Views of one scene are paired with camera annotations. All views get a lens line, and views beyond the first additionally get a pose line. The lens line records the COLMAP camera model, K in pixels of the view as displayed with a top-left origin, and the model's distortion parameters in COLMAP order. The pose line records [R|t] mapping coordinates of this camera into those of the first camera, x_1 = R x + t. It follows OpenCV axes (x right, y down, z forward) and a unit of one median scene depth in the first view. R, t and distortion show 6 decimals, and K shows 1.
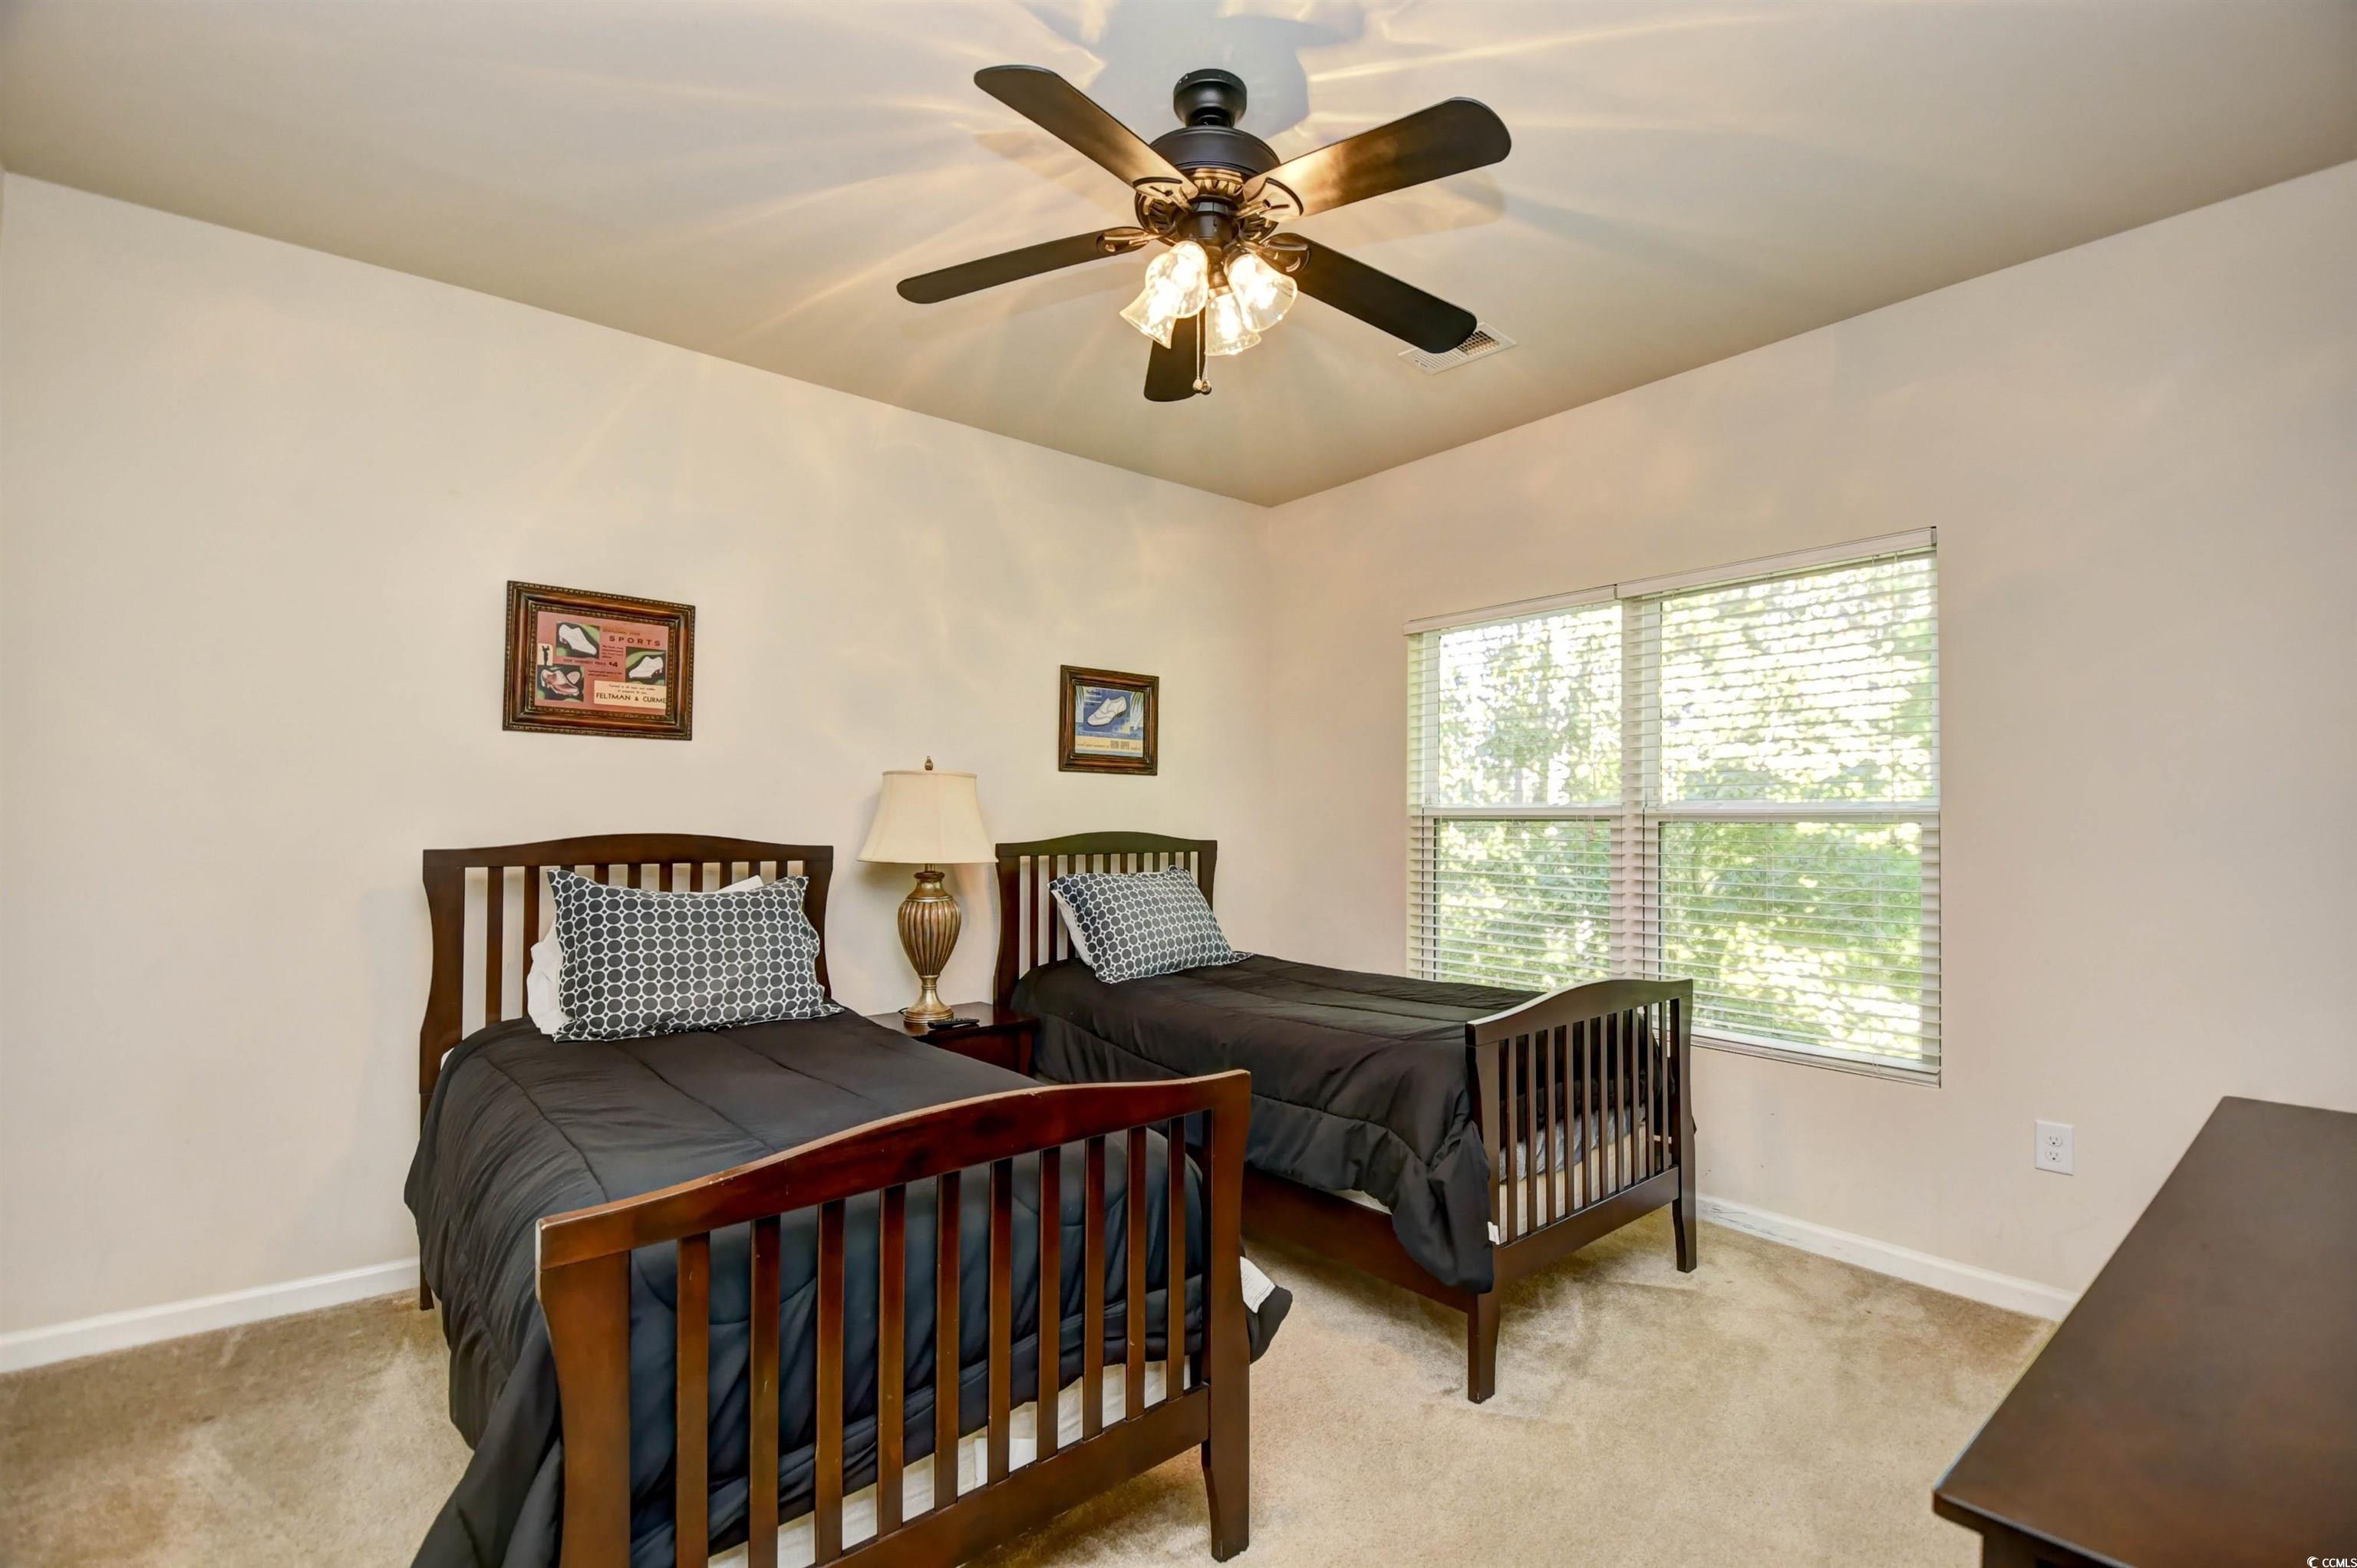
lens RADIAL K [[1047.7, 0, 1174.4], [0, 1047.7, 803.0], [0, 0, 1]] dist [0.002219, -0.014462]
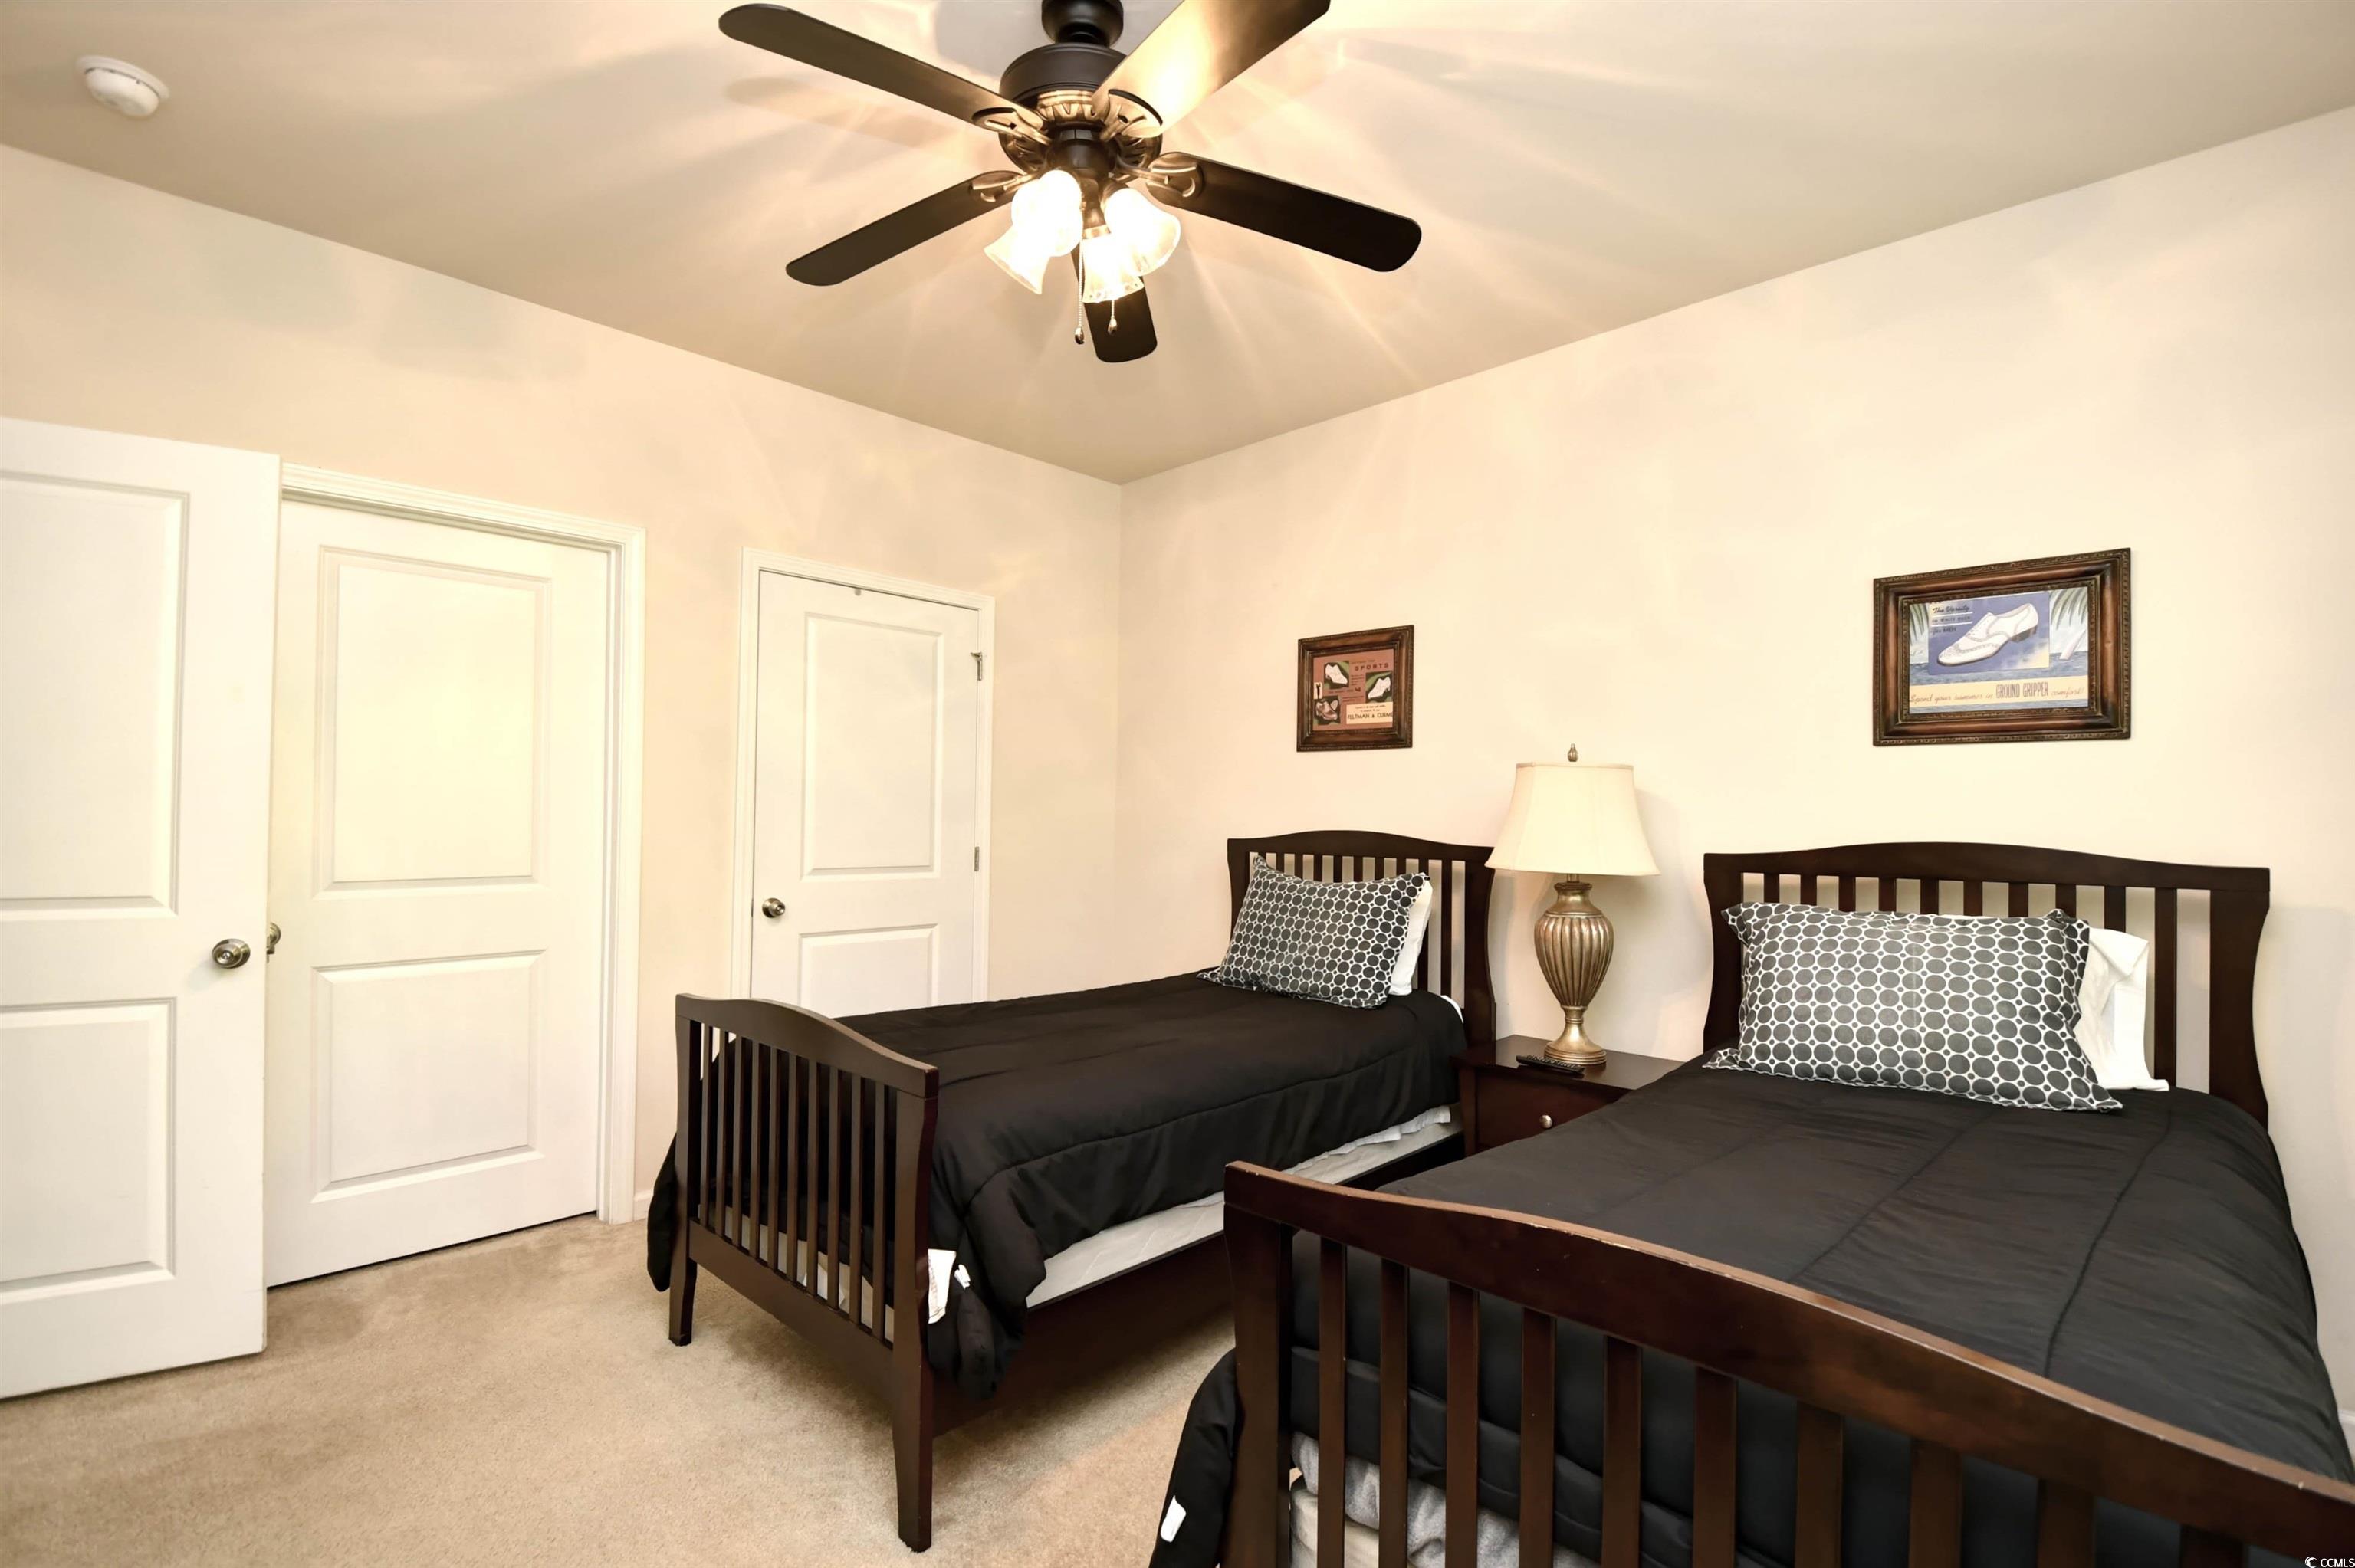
lens RADIAL K [[1046.7, 0, 1173.4], [0, 1046.7, 803.0], [0, 0, 1]] dist [0.002219, -0.014462]
pose [[0.087619, -0.019234, -0.995968, 0.618527], [0.004197, 0.999812, -0.018939, 0.018451], [0.996145, -0.002520, 0.087684, 0.663664]]
